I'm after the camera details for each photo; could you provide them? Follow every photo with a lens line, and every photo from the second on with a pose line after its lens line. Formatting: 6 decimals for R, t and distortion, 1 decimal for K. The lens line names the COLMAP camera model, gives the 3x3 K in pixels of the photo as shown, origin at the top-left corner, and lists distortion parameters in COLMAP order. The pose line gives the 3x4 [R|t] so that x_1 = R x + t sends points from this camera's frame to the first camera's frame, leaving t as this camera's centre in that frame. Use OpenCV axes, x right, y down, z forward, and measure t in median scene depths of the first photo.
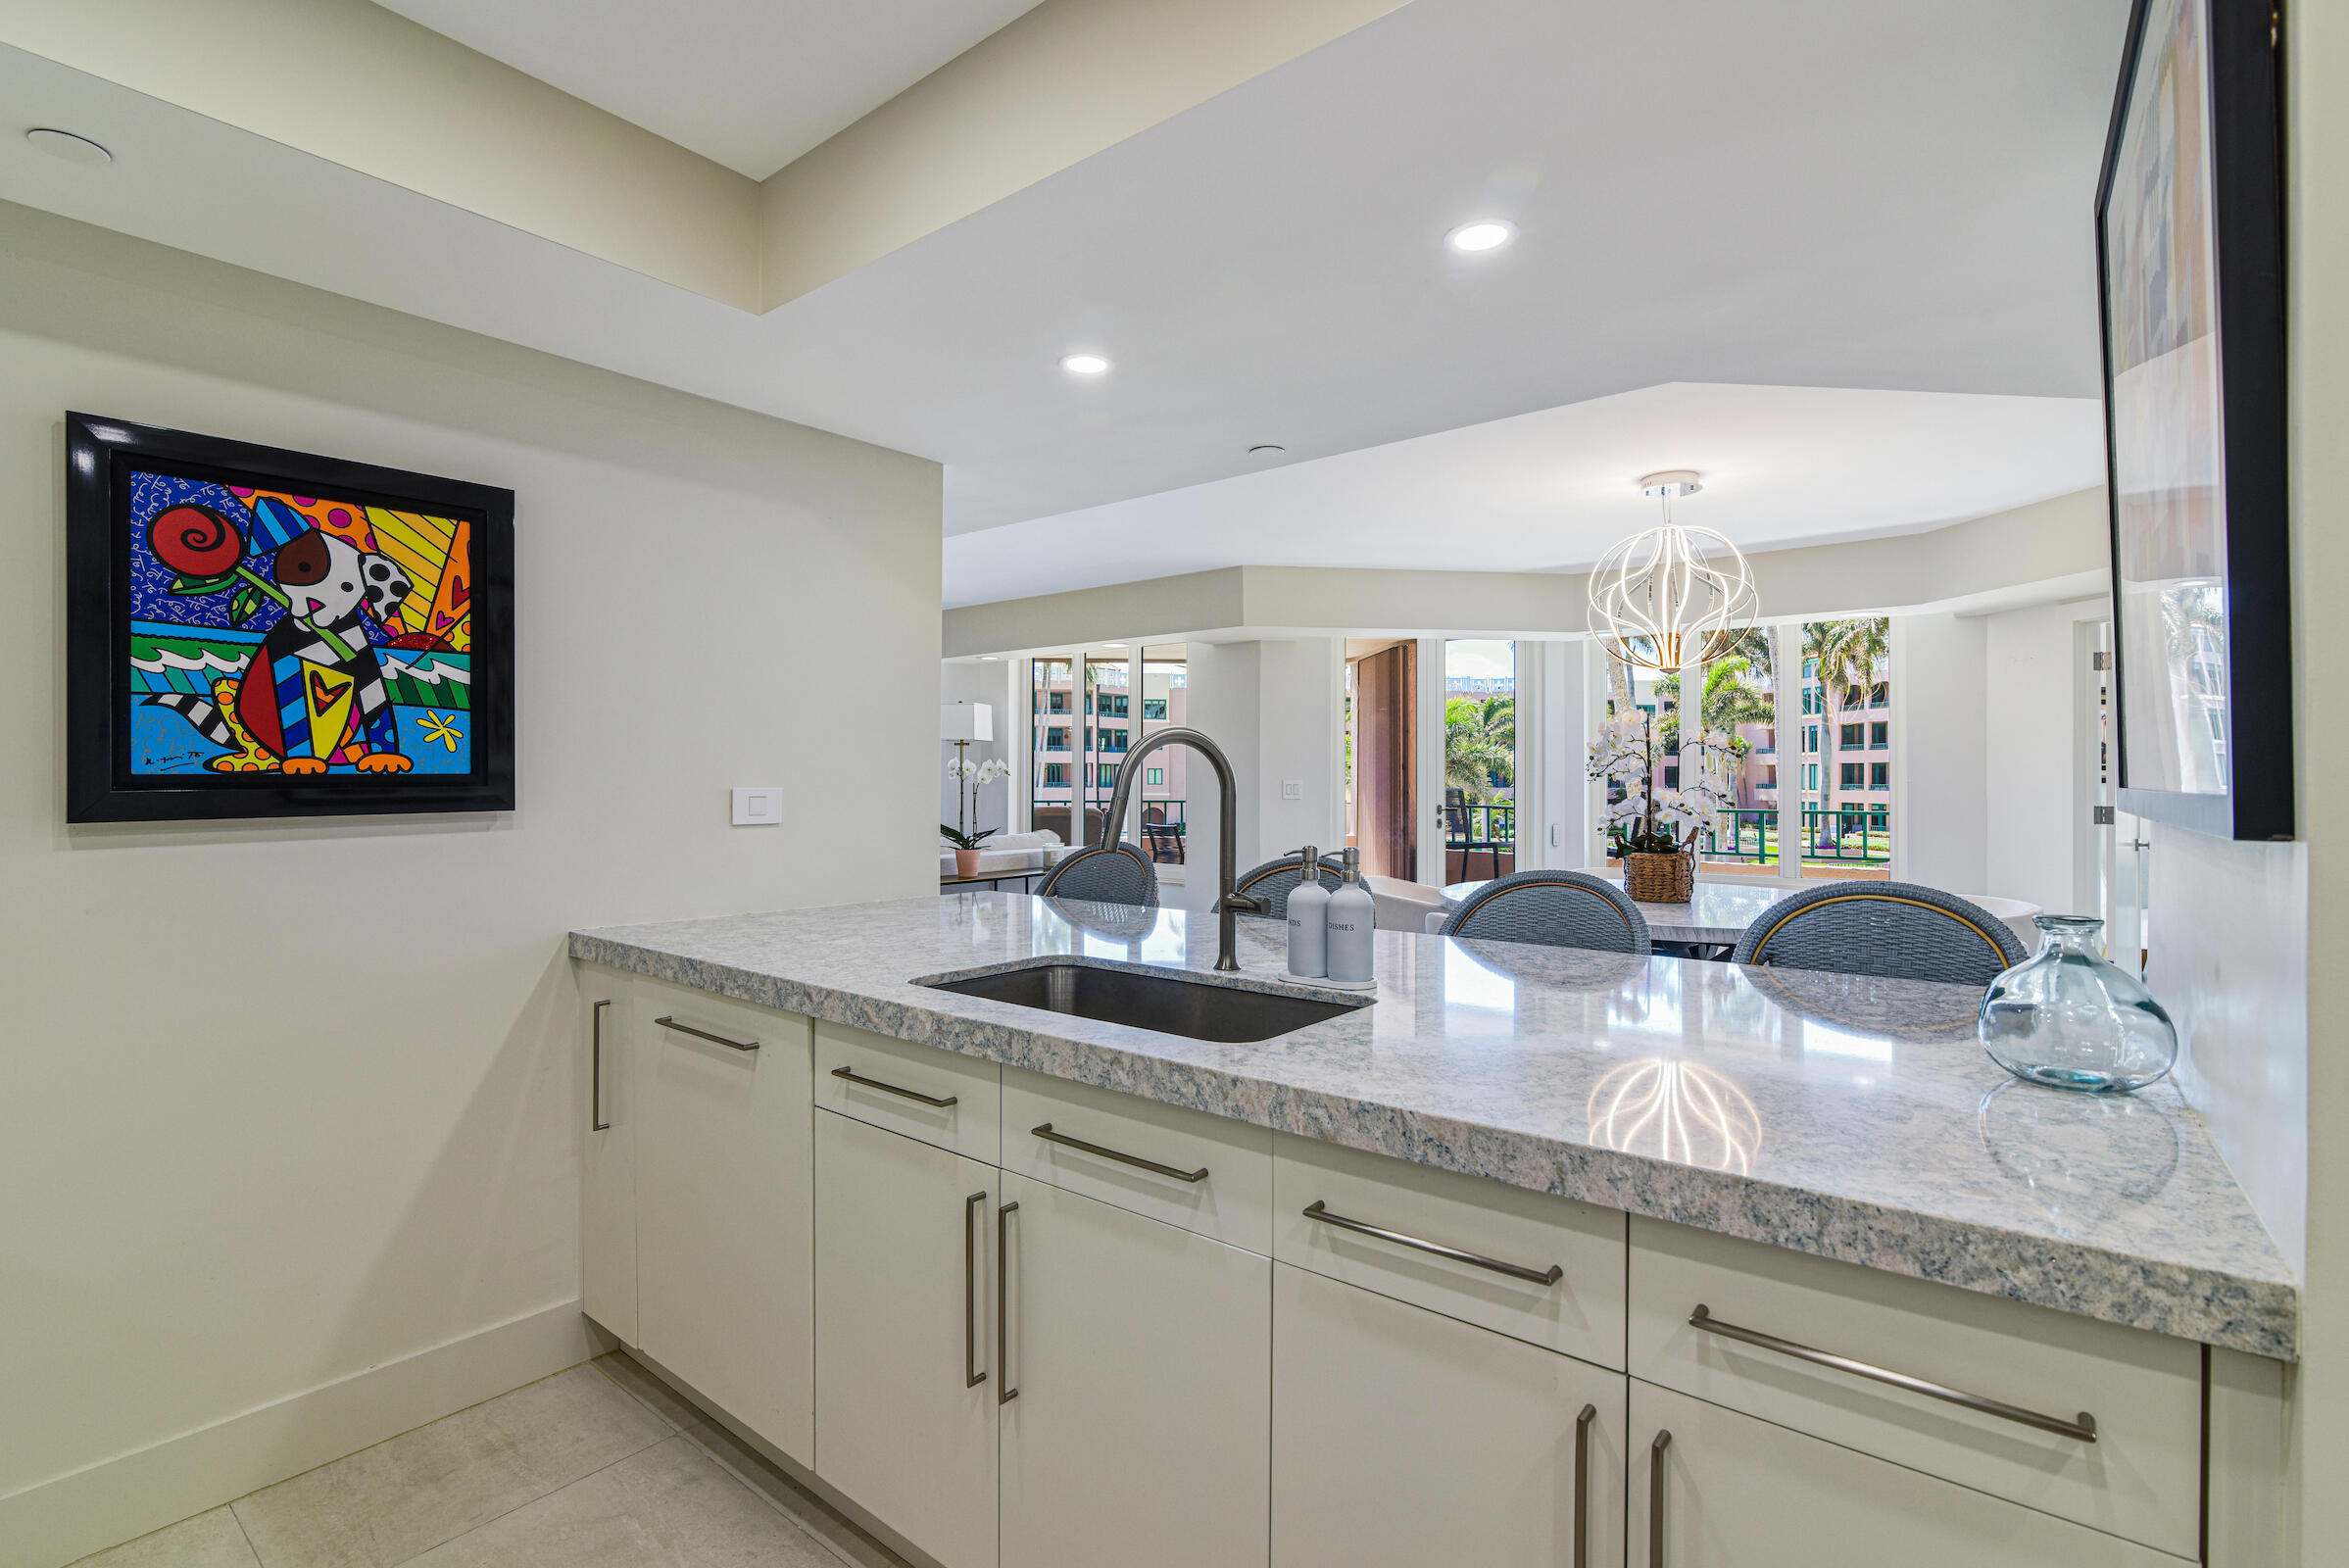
lens RADIAL K [[1079.7, 0, 1173.9], [0, 1079.7, 781.4], [0, 0, 1]] dist [-0.002111, 0.000712]
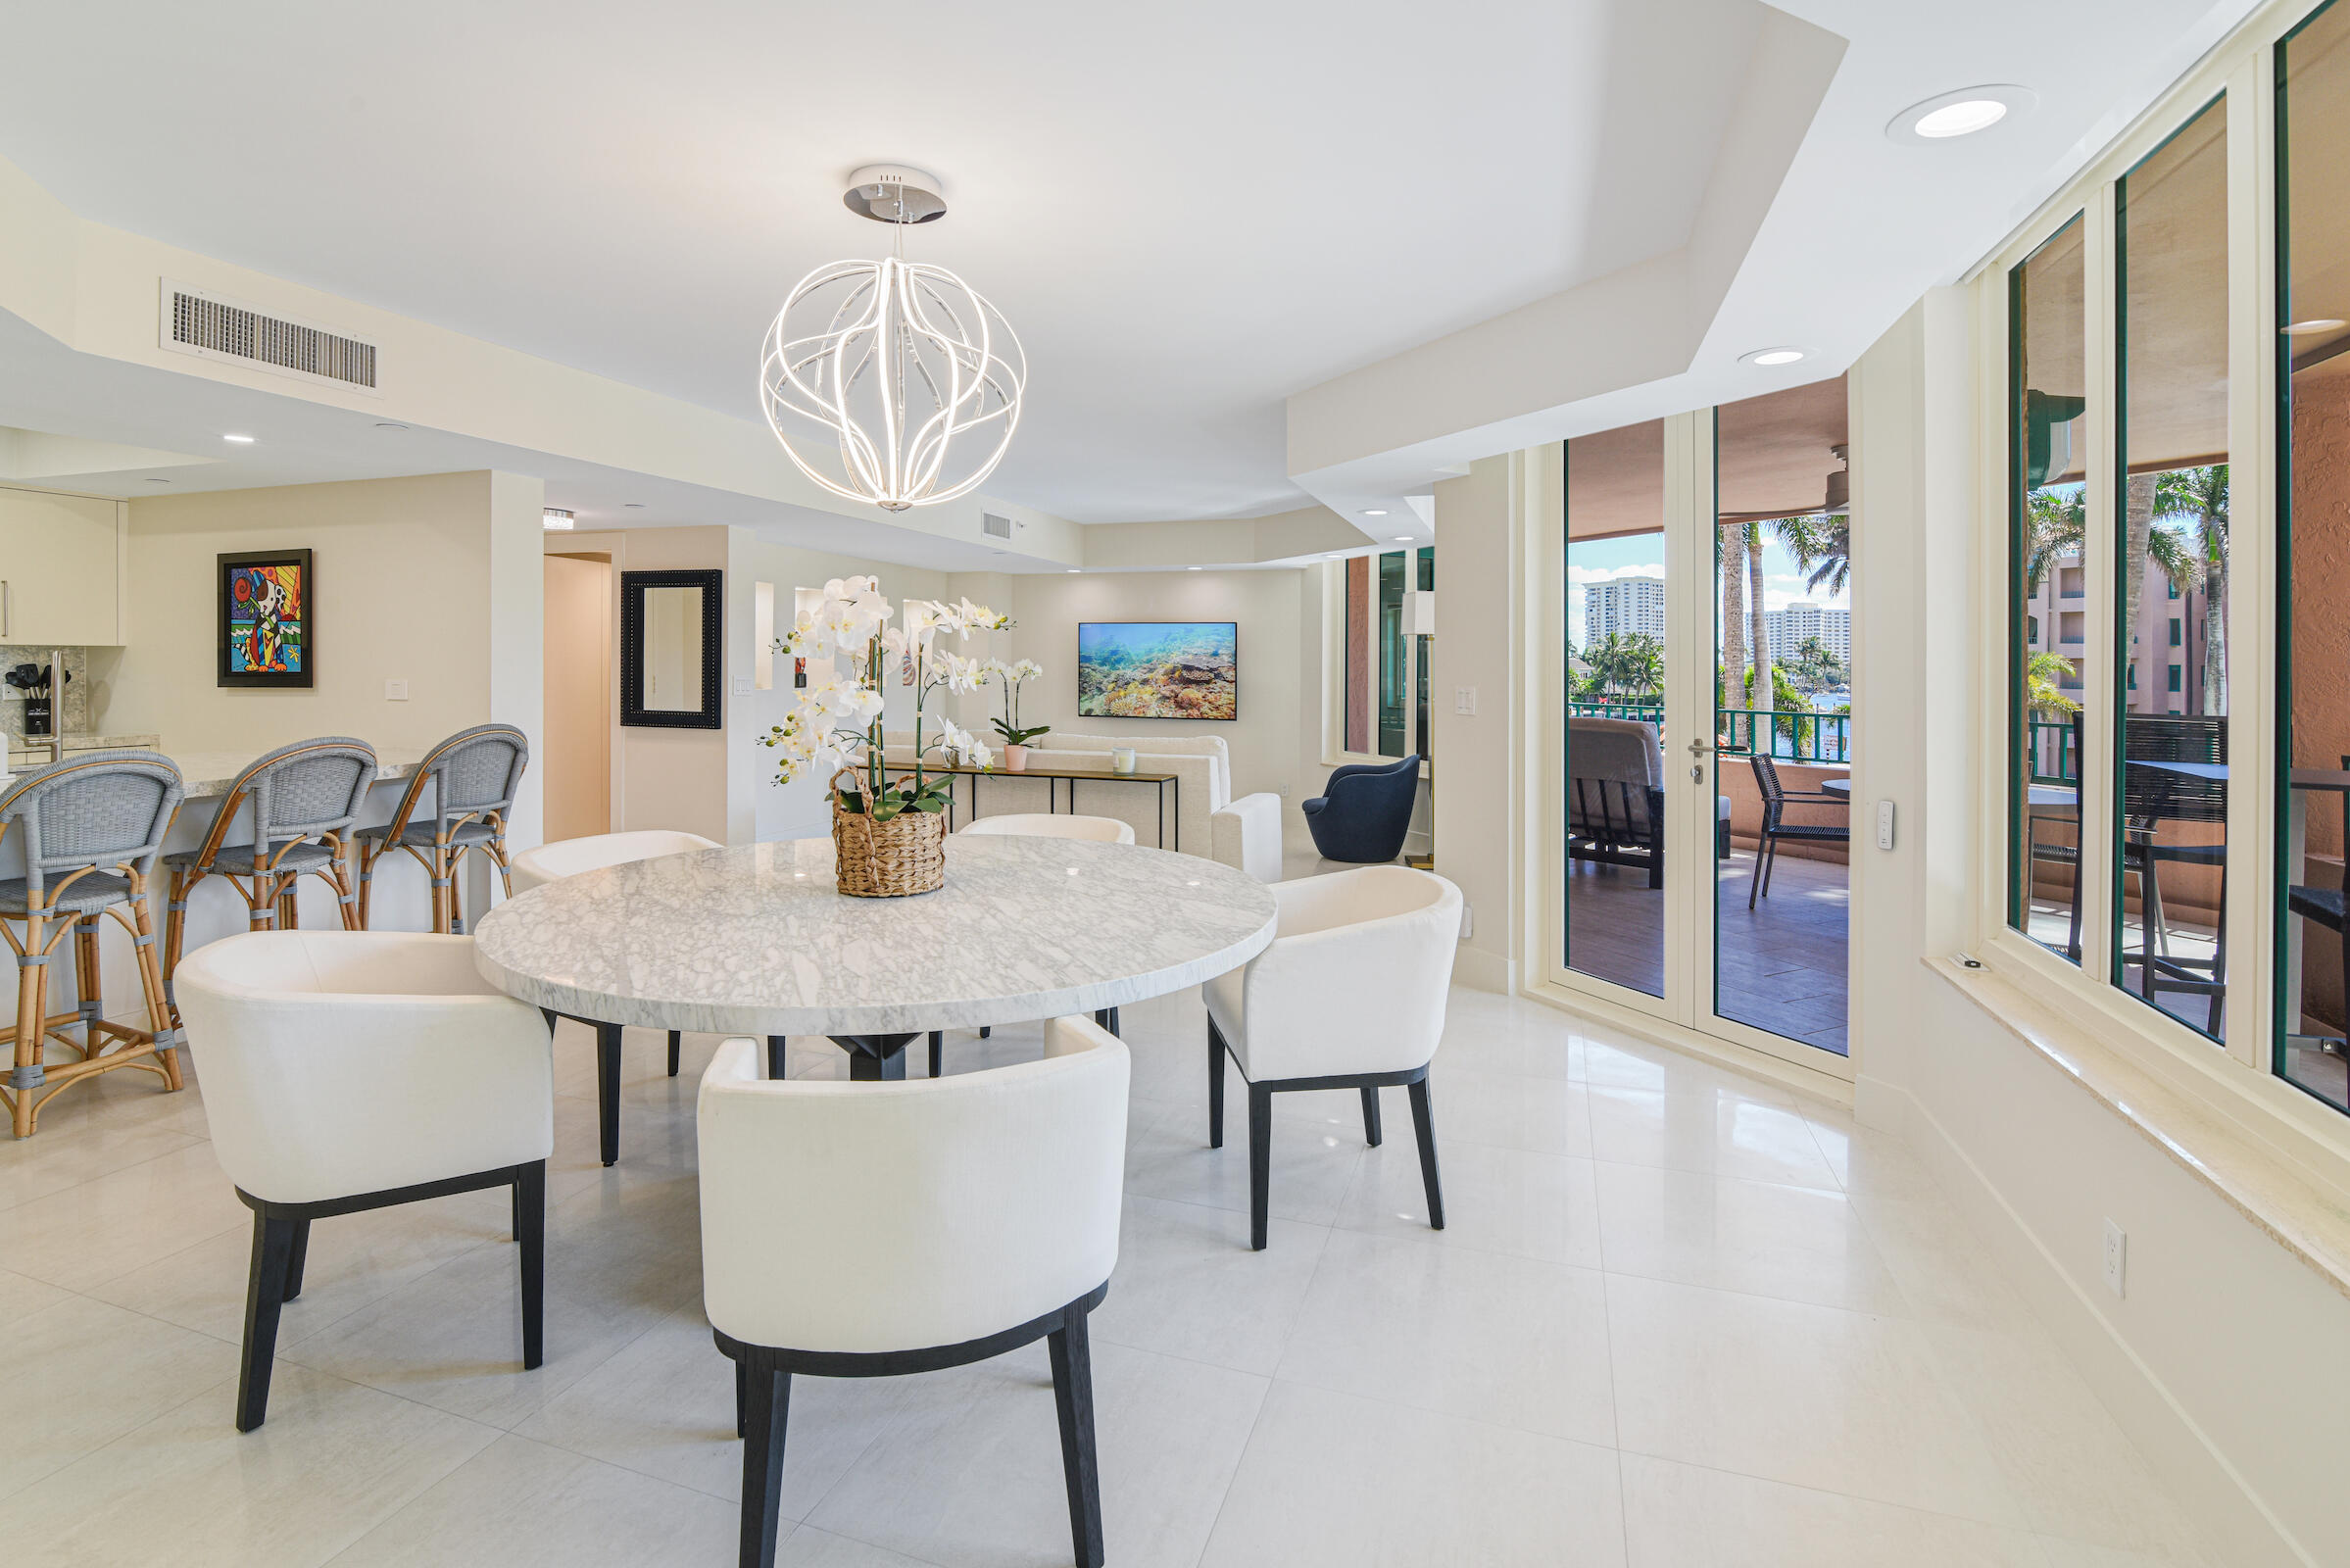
lens RADIAL K [[1133.3, 0, 1168.9], [0, 1133.3, 668.4], [0, 0, 1]] dist [-0.016274, 0.000514]
pose [[0.336201, 0.000318, -0.941790, 2.429981], [-0.011067, 0.999932, -0.003613, -0.028143], [0.941725, 0.011637, 0.336182, 2.072794]]
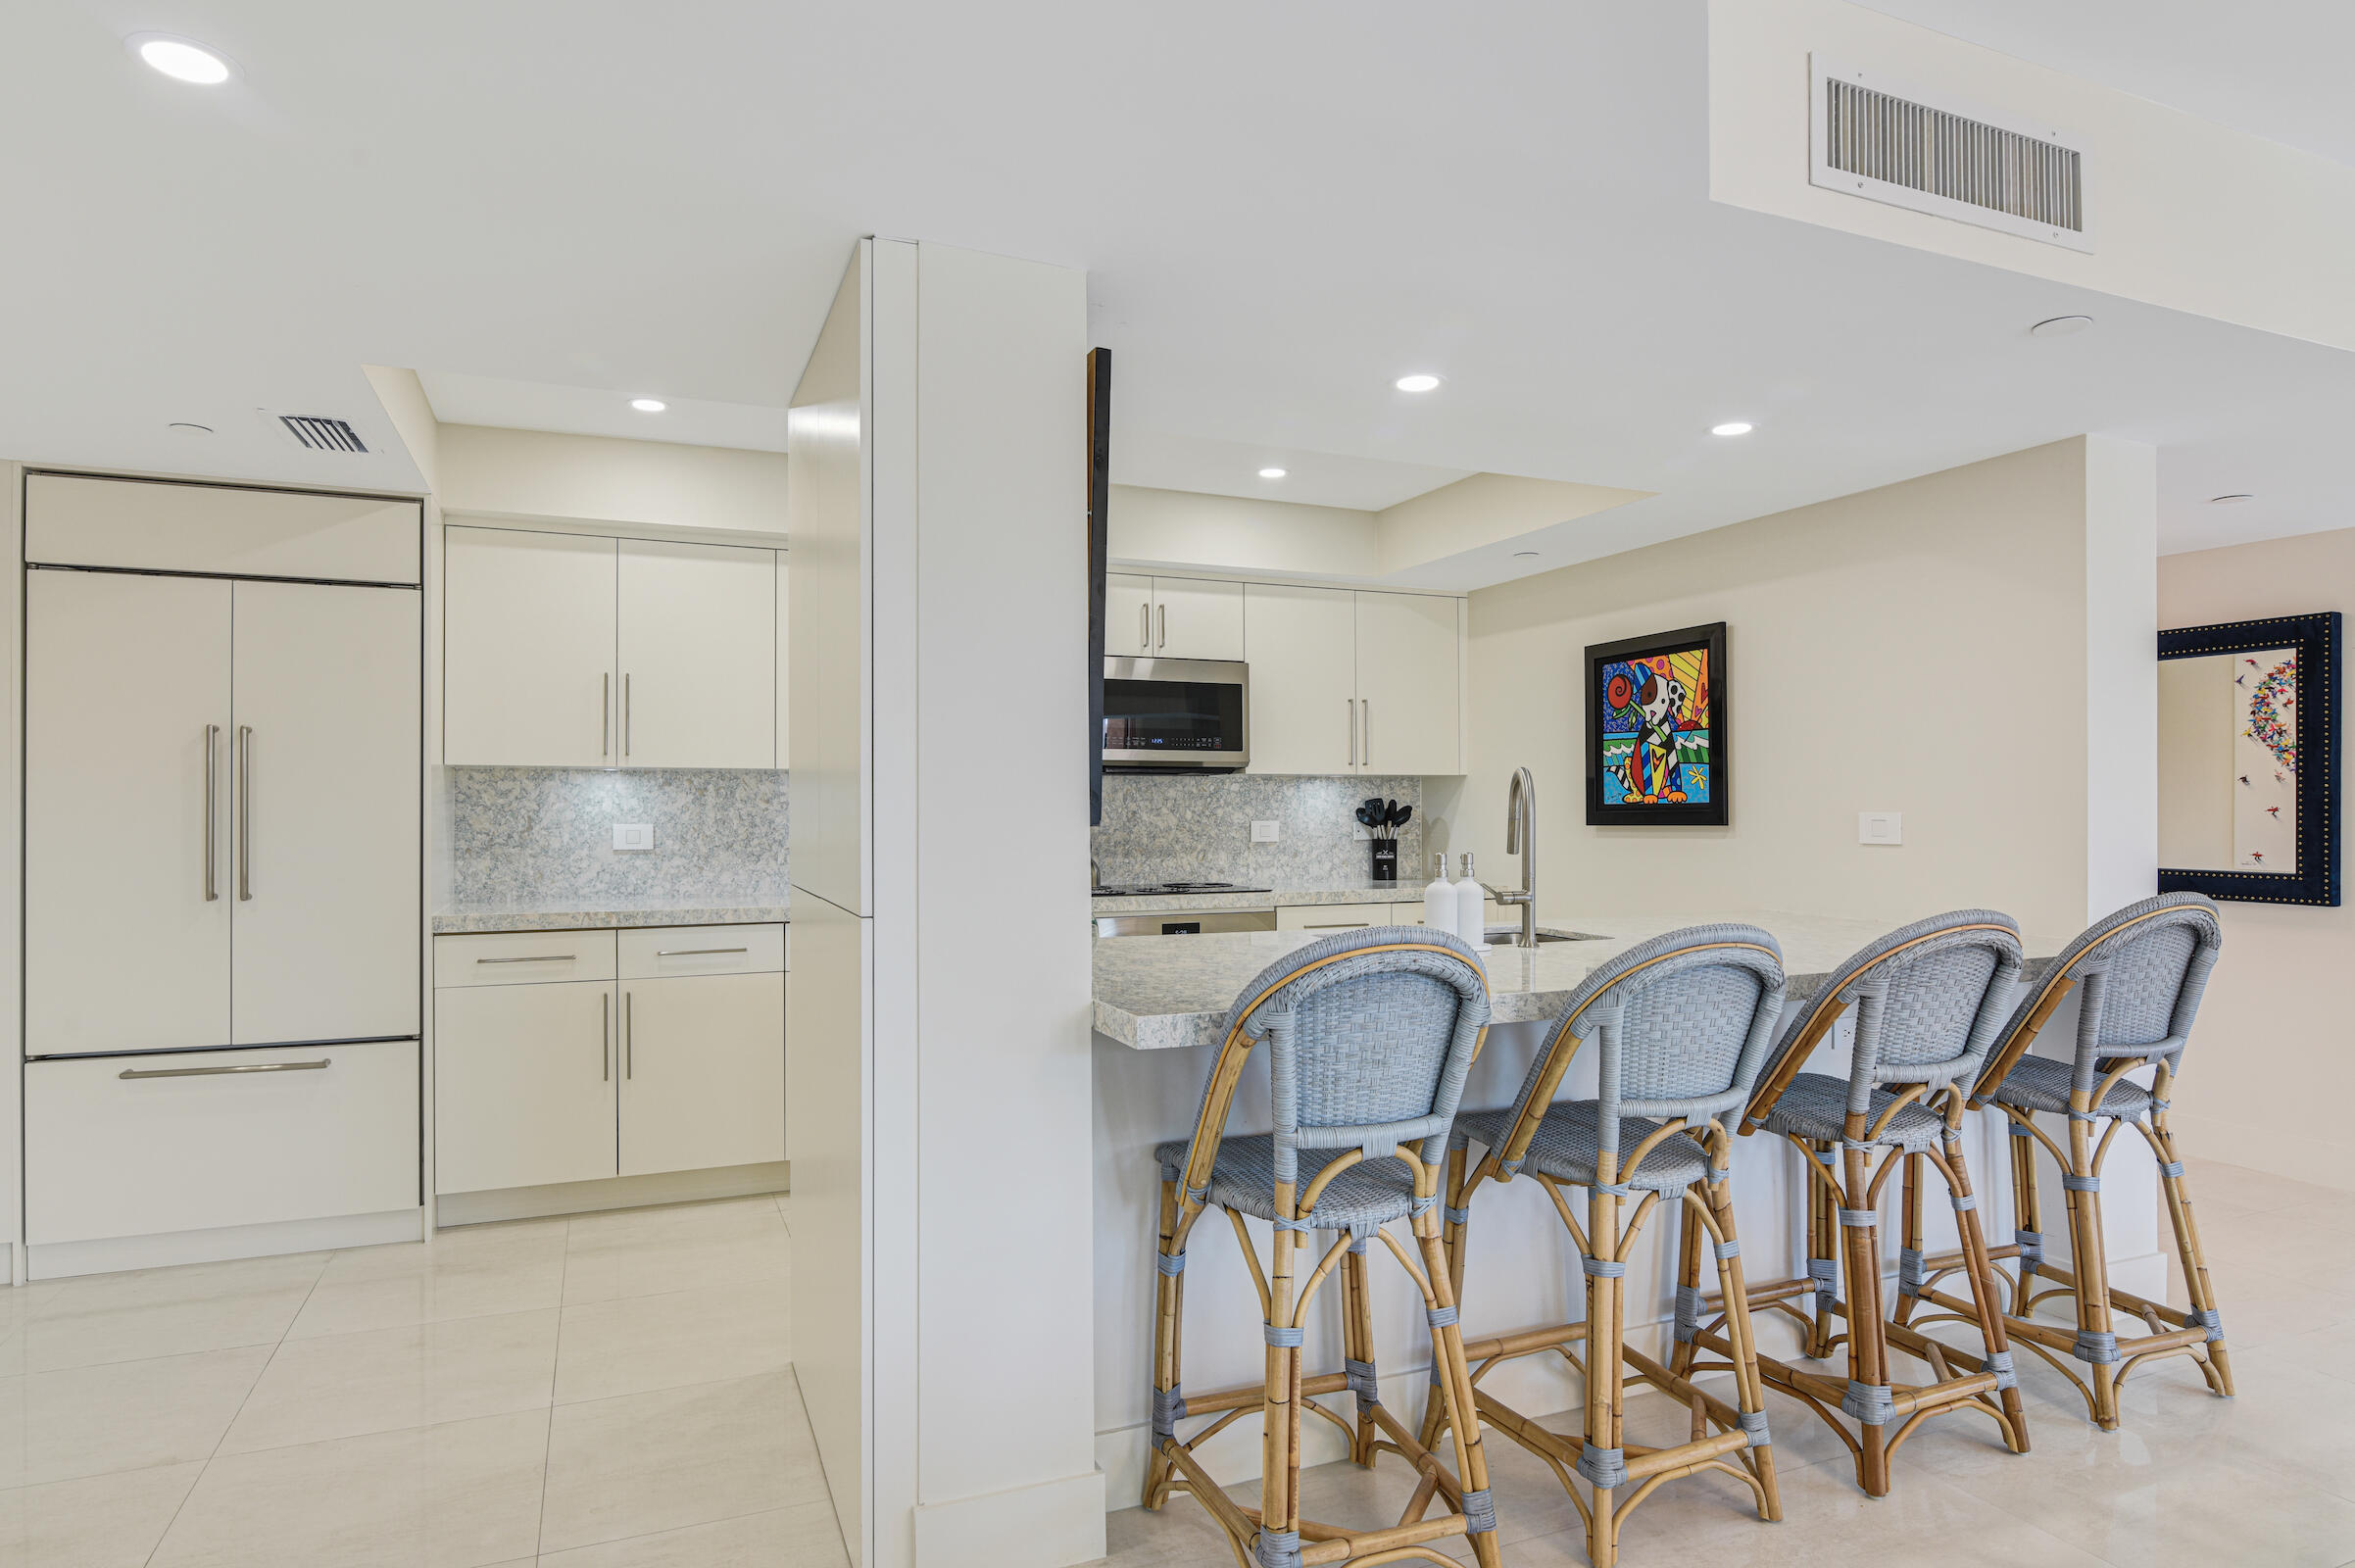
lens RADIAL K [[1338.5, 0, 1174.4], [0, 1338.5, 802.6], [0, 0, 1]] dist [0.001799, 0.000027]
pose [[-0.470976, -0.008261, -0.882107, 1.587902], [-0.006313, 0.999962, -0.005994, 0.010493], [0.882123, 0.002746, -0.471011, 1.307547]]
